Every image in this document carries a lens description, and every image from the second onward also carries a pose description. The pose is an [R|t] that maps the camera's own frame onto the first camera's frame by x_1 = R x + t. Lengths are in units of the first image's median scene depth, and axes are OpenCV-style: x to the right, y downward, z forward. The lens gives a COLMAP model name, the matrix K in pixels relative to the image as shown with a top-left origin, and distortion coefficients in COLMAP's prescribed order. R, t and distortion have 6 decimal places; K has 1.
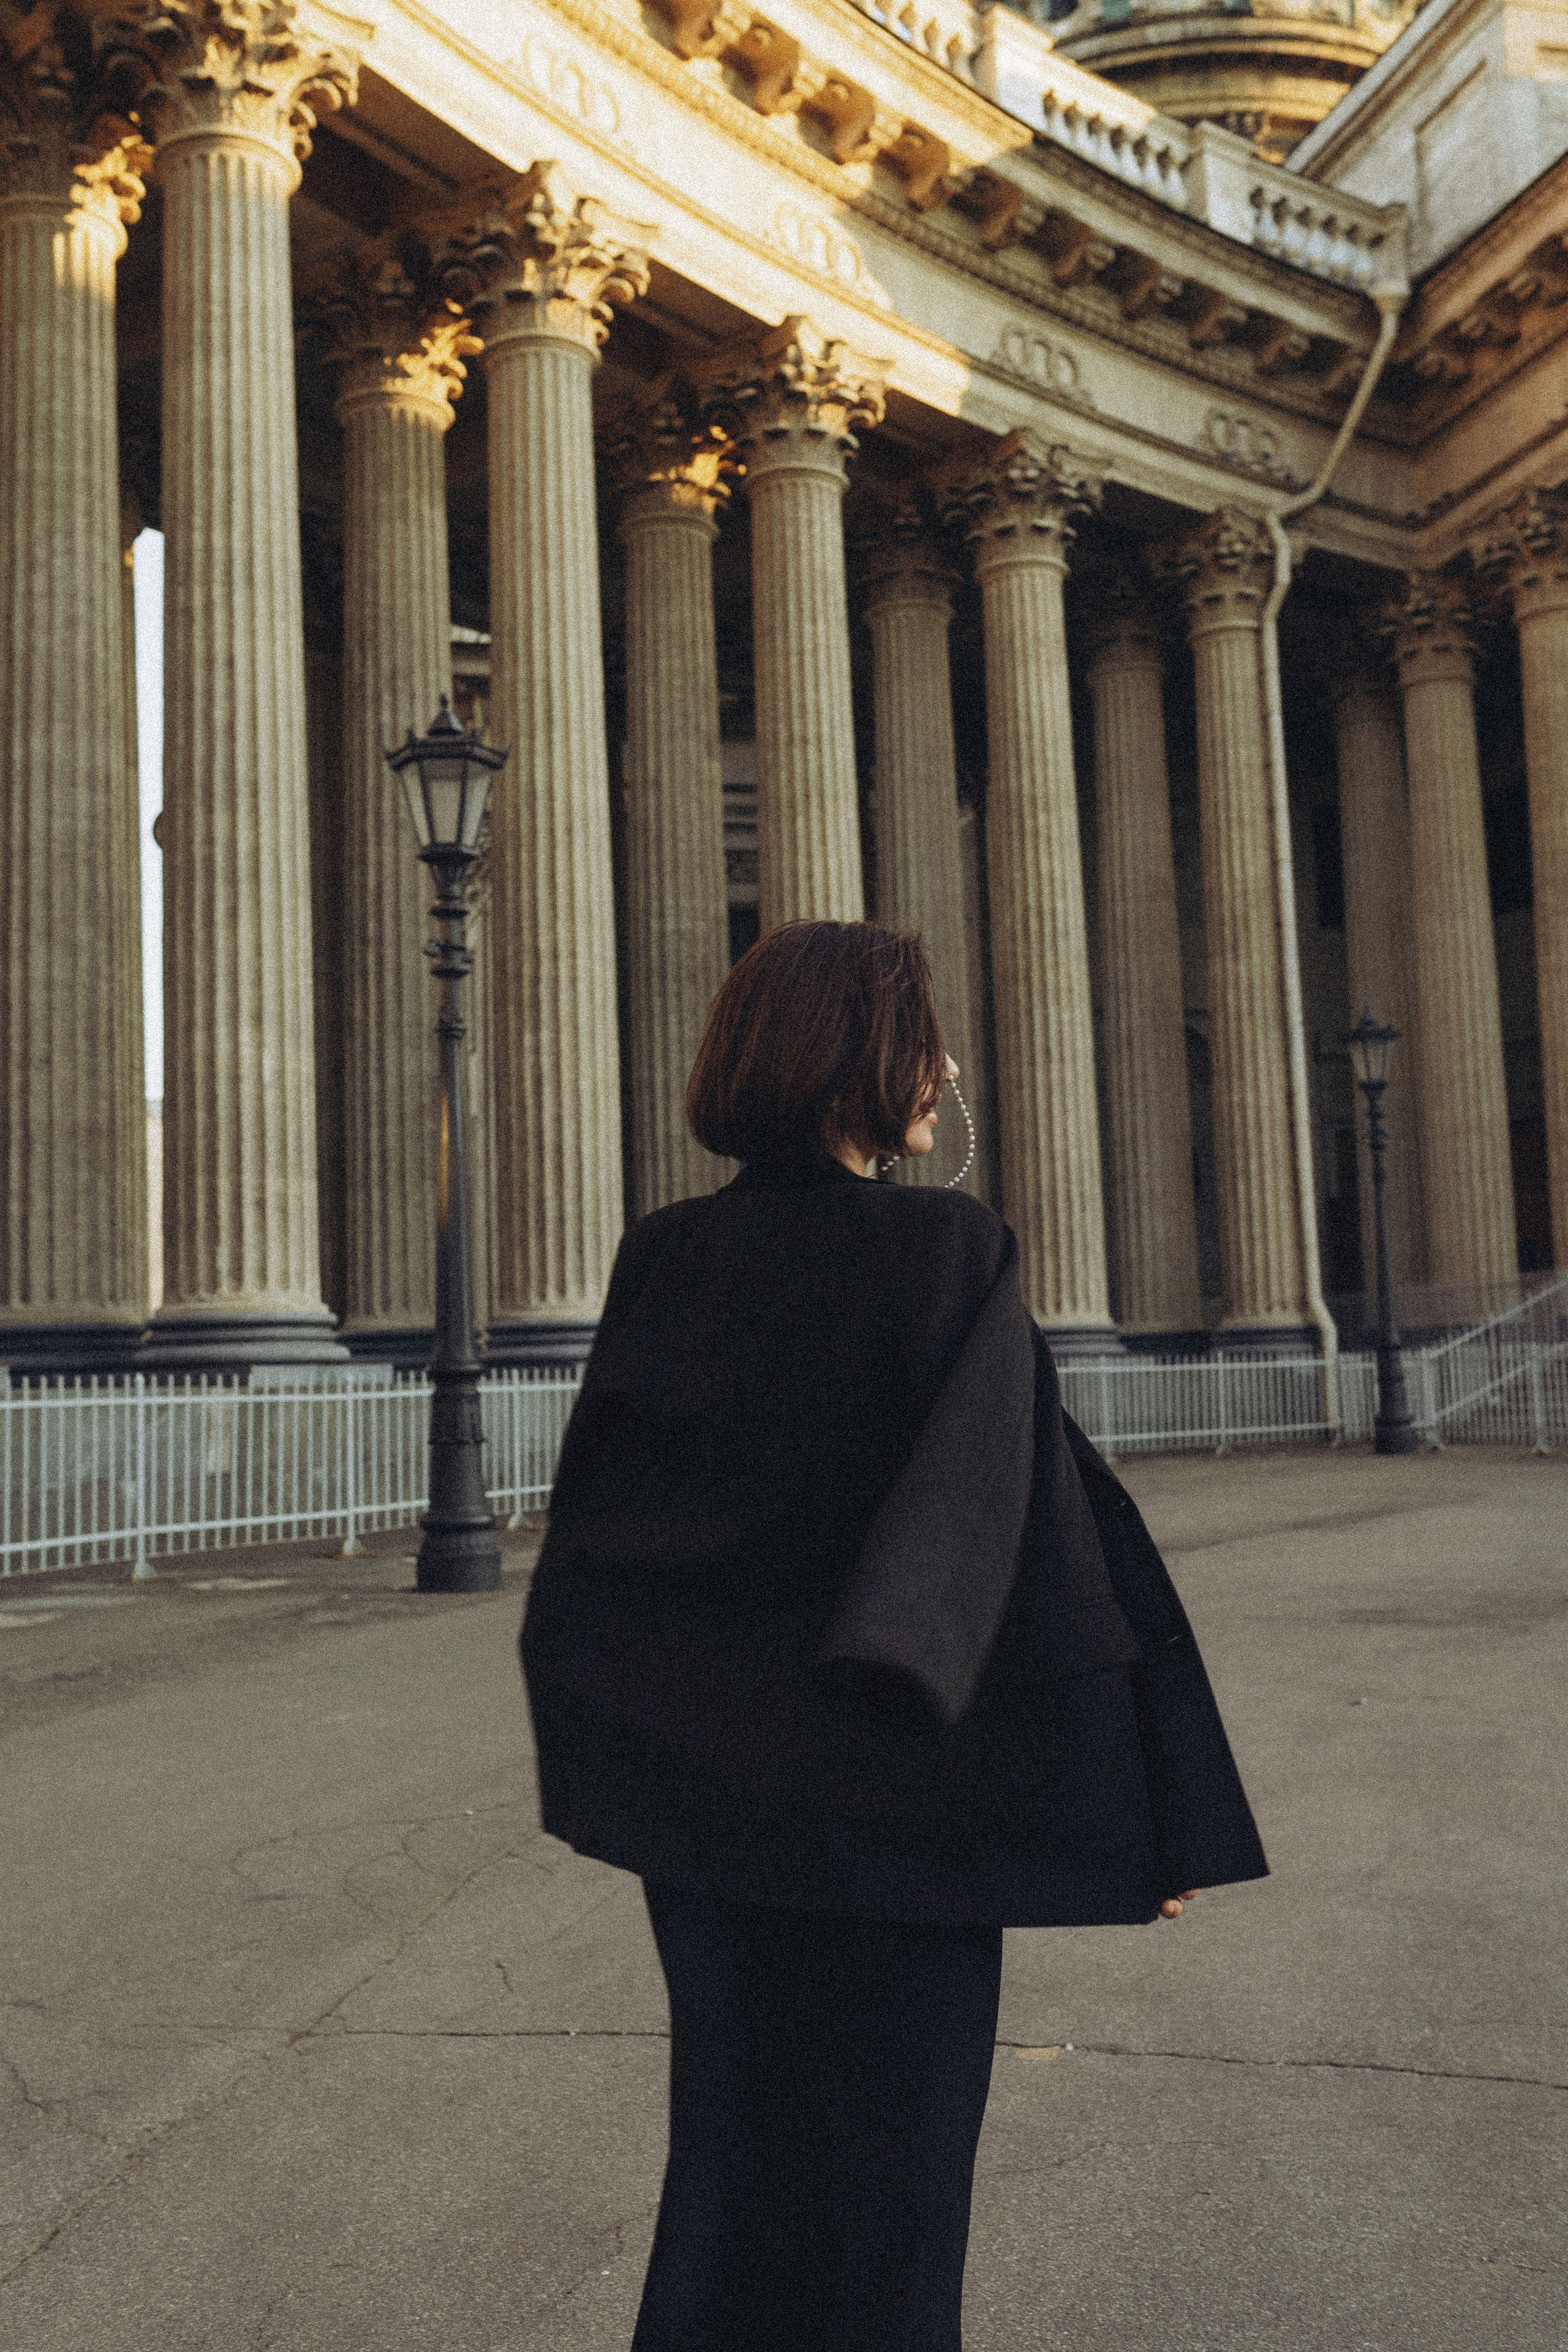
lens RADIAL K [[2233.5, 0, 781.7], [0, 2233.5, 1167.3], [0, 0, 1]] dist [-0.039450, 0.086061]
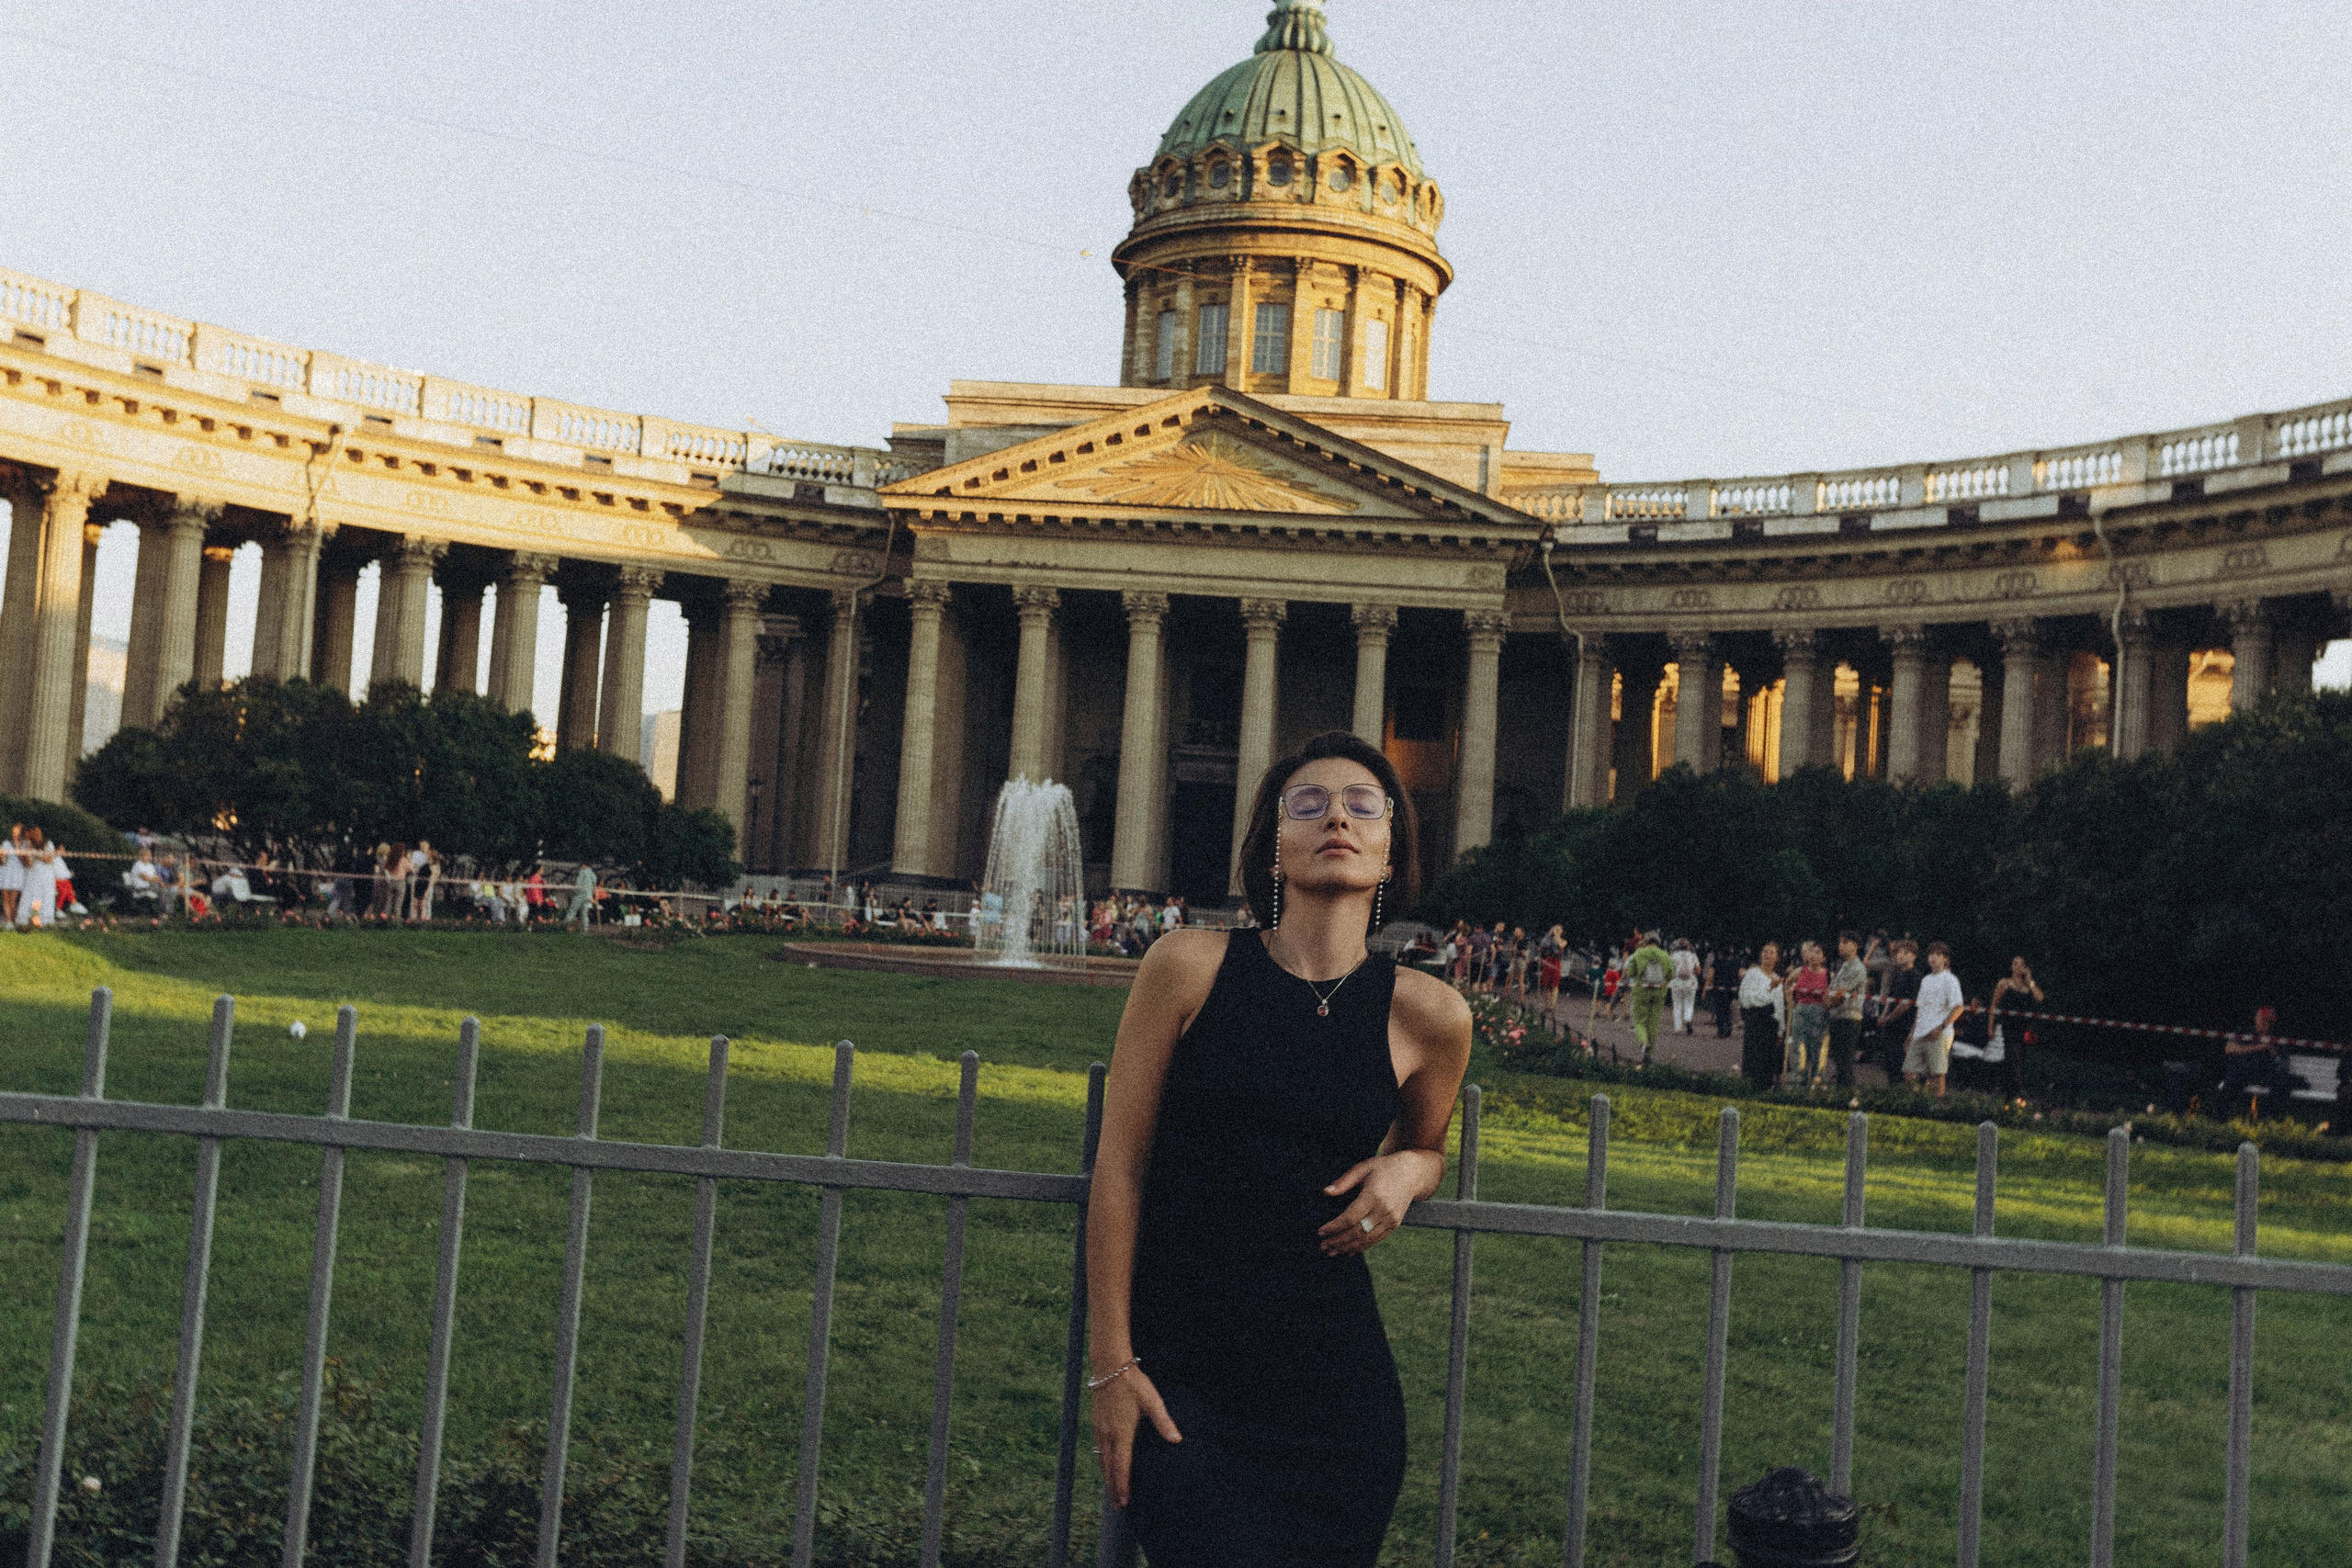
lens RADIAL K [[2295.9, 0, 1161.6], [0, 2295.9, 779.1], [0, 0, 1]] dist [-0.043551, 0.094039]
pose [[0.931744, 0.077070, -0.354842, 1.892412], [-0.064616, 0.996811, 0.046833, -0.242989], [0.357320, -0.020708, 0.933753, -1.878682]]
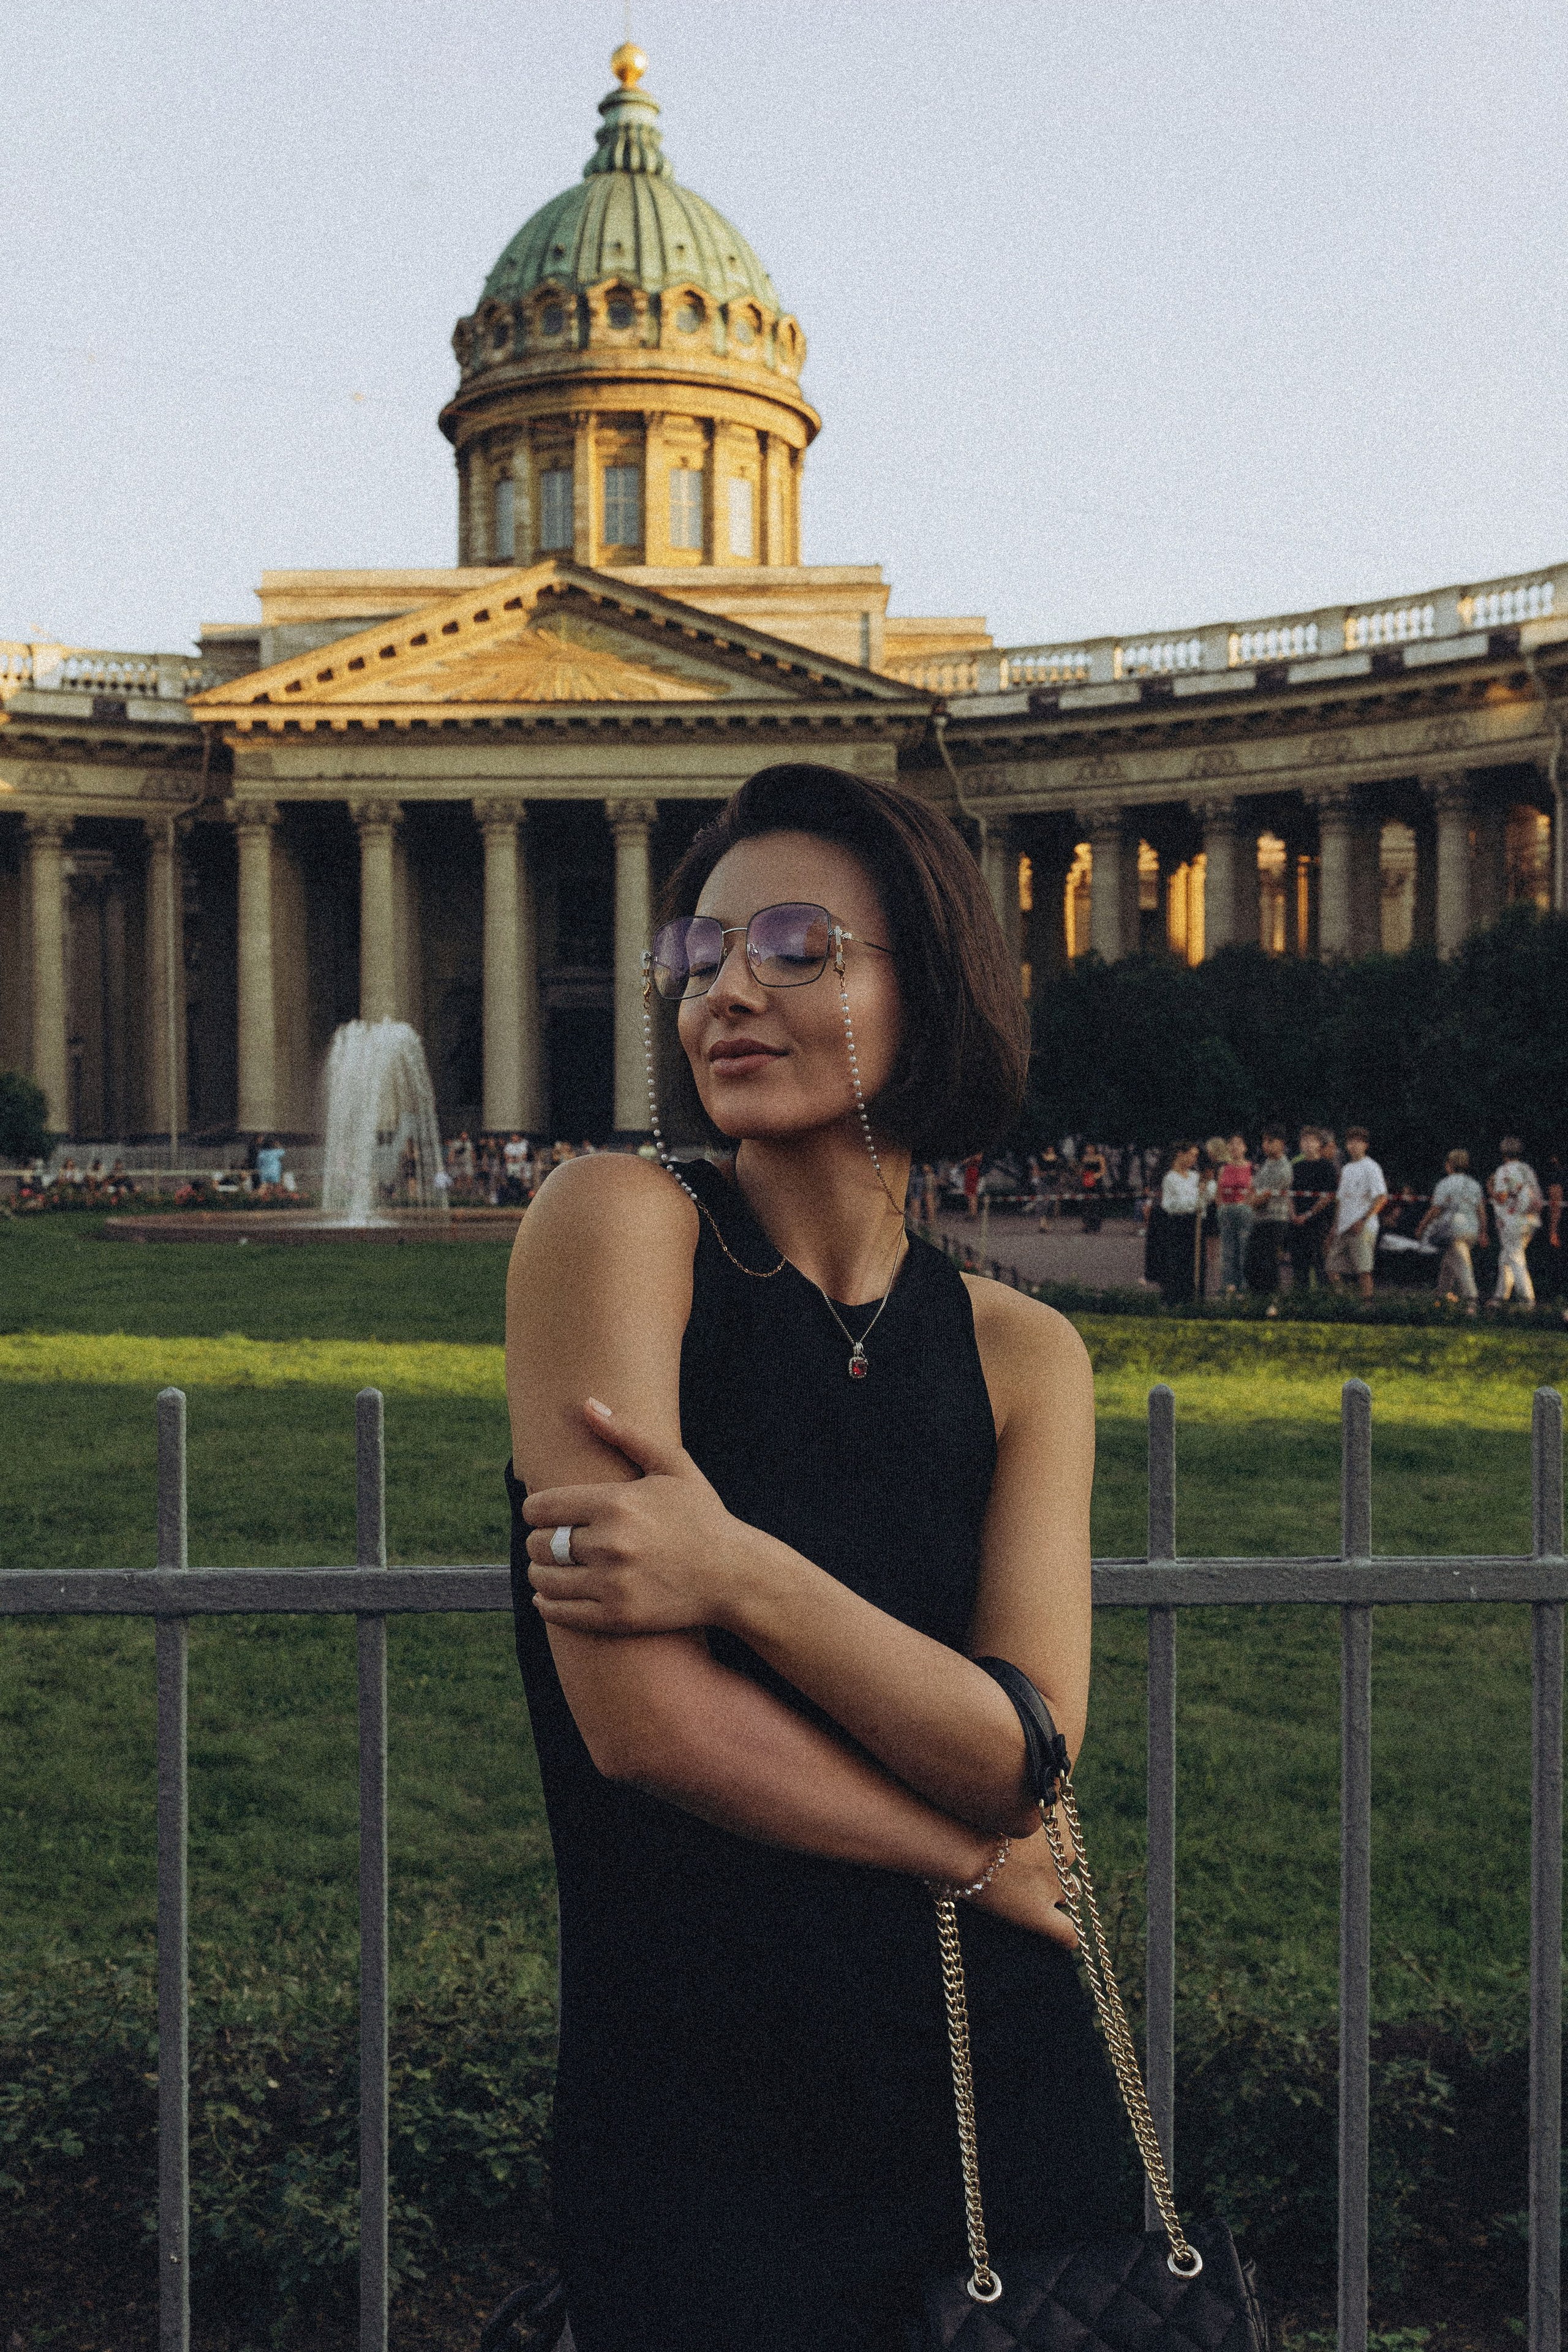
lens RADIAL K [[2478.1, 0, 770.9], [0, 2478.1, 1210.4], [0, 0, 1]] dist [-0.029134, 0.048159]
pose [[0.961041, 0.038190, -0.273754, 1.910520], [-0.003225, 0.991891, 0.127052, -0.234961], [0.276386, -0.121220, 0.953371, -1.795433]]
